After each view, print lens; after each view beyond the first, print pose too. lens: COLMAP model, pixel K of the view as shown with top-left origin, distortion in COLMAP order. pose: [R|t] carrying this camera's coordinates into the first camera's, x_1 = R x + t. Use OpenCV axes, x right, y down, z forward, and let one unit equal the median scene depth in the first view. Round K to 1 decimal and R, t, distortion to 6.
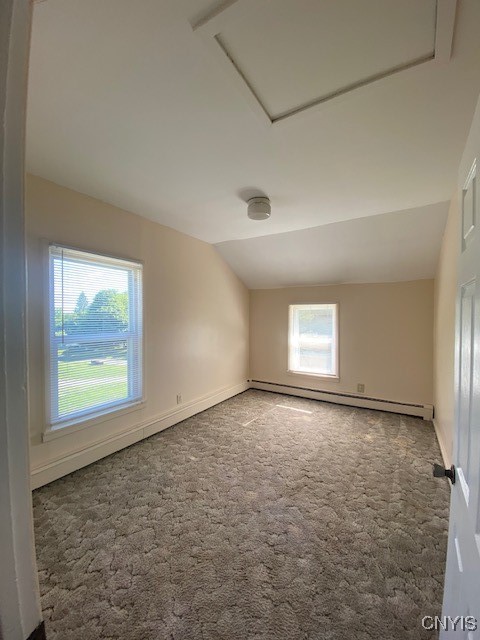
lens RADIAL K [[255.5, 0, 240.7], [0, 255.5, 320.1], [0, 0, 1]] dist [-0.022460, -0.006308]
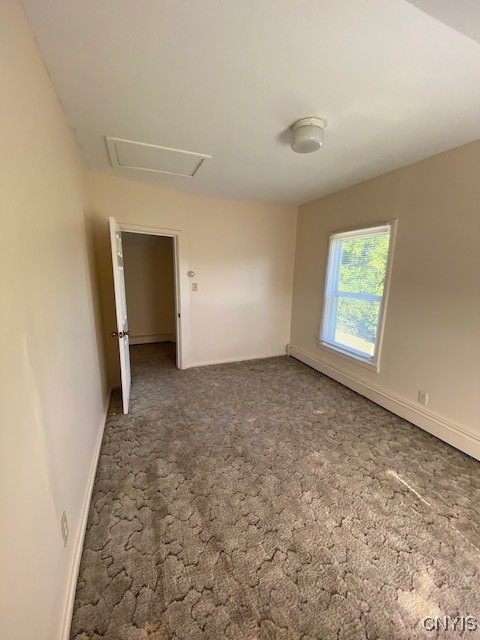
lens RADIAL K [[255.5, 0, 238.5], [0, 255.5, 322.5], [0, 0, 1]] dist [-0.022460, -0.006308]
pose [[-0.596259, 0.140119, -0.790469, 0.786854], [-0.041934, 0.977870, 0.204968, -0.035296], [0.801696, 0.155361, -0.577188, 1.231805]]
